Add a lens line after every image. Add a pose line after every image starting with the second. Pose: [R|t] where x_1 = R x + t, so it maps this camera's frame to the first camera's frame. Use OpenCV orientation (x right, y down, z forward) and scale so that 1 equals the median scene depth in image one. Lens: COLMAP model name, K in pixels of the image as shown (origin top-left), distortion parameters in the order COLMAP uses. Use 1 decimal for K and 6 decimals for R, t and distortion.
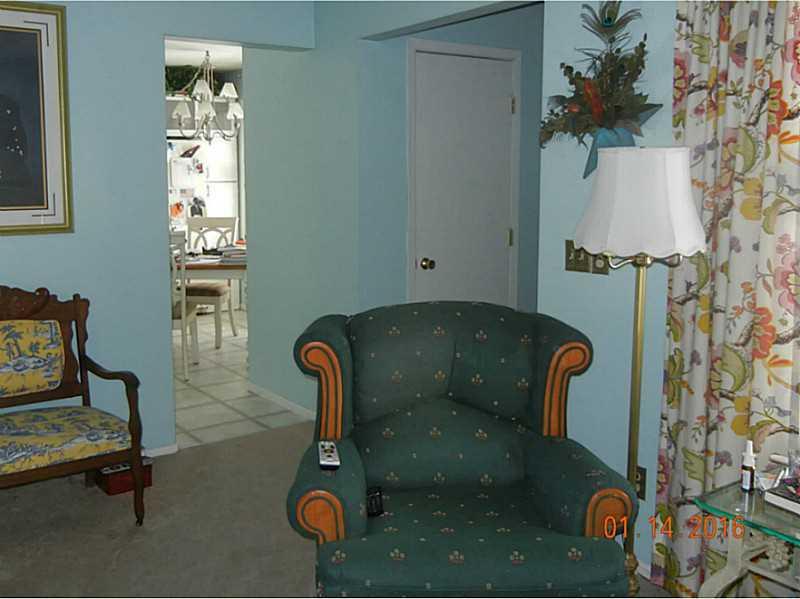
lens RADIAL K [[701.4, 0, 400.7], [0, 701.4, 281.4], [0, 0, 1]] dist [-0.013342, -0.013920]
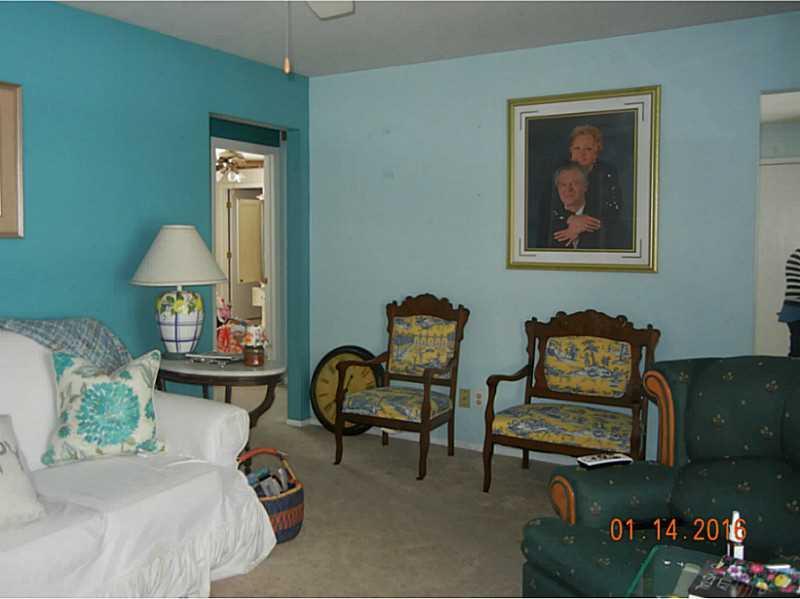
lens RADIAL K [[692.9, 0, 400.0], [0, 692.9, 299.5], [0, 0, 1]] dist [0.016468, 0.001462]
pose [[0.483194, 0.086741, -0.871206, 0.375836], [-0.124489, 0.991776, 0.029701, -0.006230], [0.866618, 0.094104, 0.490018, 0.053333]]
